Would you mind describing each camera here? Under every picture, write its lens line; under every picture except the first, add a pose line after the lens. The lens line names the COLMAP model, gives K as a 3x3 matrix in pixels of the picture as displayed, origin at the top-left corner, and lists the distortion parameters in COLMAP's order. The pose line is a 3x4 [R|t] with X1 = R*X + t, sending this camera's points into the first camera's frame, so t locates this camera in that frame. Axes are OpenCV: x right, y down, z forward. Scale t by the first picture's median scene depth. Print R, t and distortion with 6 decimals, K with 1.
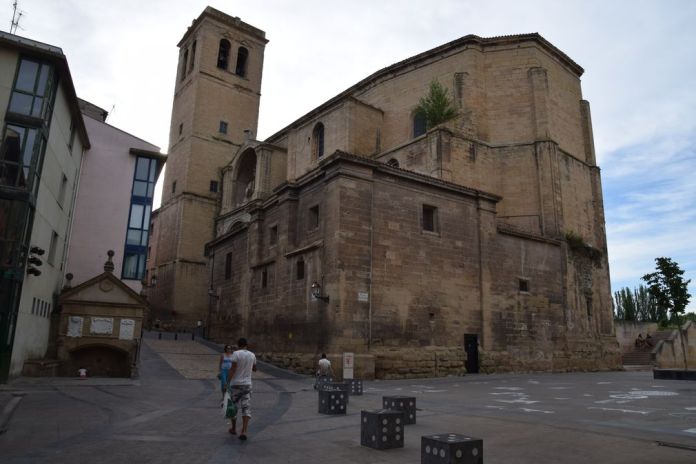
lens RADIAL K [[510.1, 0, 348.0], [0, 510.1, 232.0], [0, 0, 1]] dist [-0.071190, 0.001951]
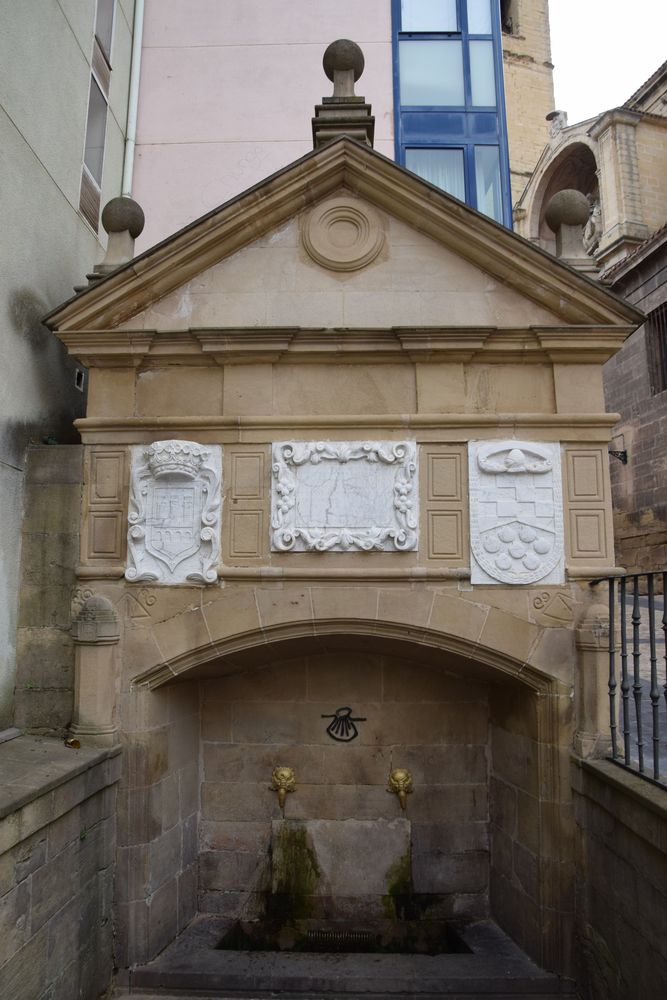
lens RADIAL K [[732.9, 0, 333.5], [0, 732.9, 500.0], [0, 0, 1]] dist [-0.071190, 0.001951]
pose [[0.927372, -0.078212, -0.365874, -0.414487], [0.105464, 0.992897, 0.055069, 0.175070], [0.358968, -0.089656, 0.929034, 0.796137]]
